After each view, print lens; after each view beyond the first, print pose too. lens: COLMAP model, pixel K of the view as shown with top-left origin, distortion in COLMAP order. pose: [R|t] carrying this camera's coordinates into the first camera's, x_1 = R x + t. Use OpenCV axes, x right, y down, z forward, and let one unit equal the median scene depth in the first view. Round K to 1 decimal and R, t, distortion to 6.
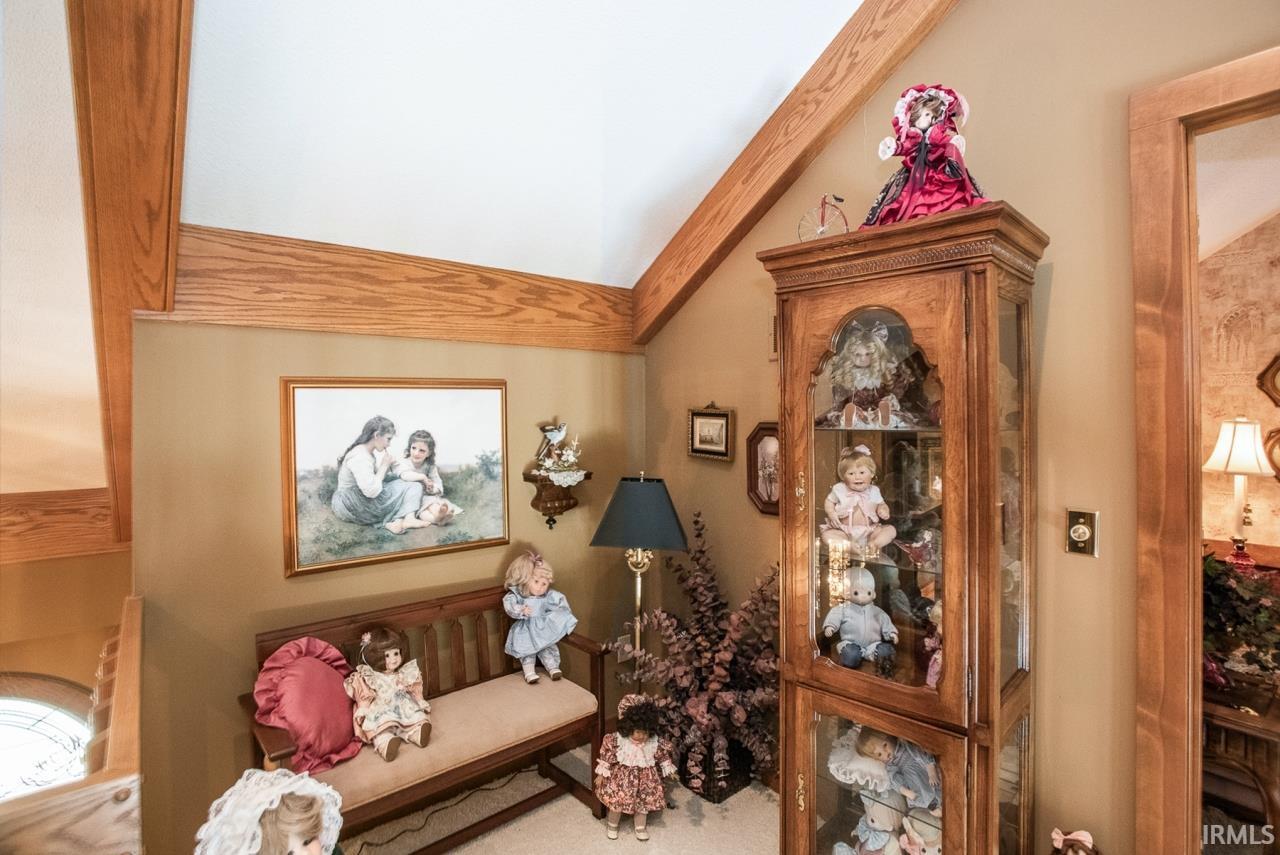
lens RADIAL K [[622.1, 0, 631.6], [0, 622.1, 413.0], [0, 0, 1]] dist [-0.072559, 0.031230]
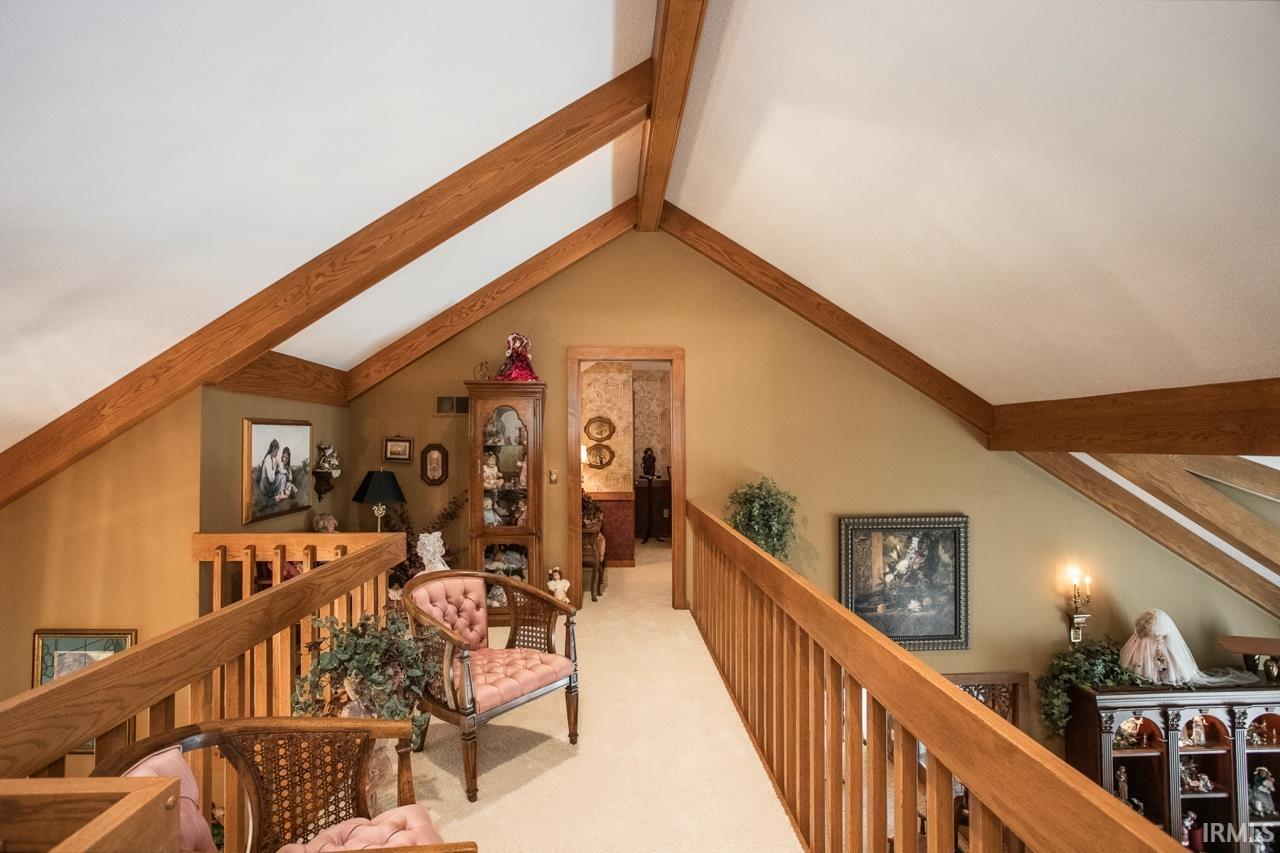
lens RADIAL K [[679.4, 0, 640.4], [0, 679.4, 444.2], [0, 0, 1]] dist [-0.031482, -0.000269]
pose [[0.591183, 0.004489, 0.806525, -1.370308], [-0.002326, 0.999990, -0.003861, 0.024855], [-0.806534, 0.000407, 0.591188, -1.095736]]
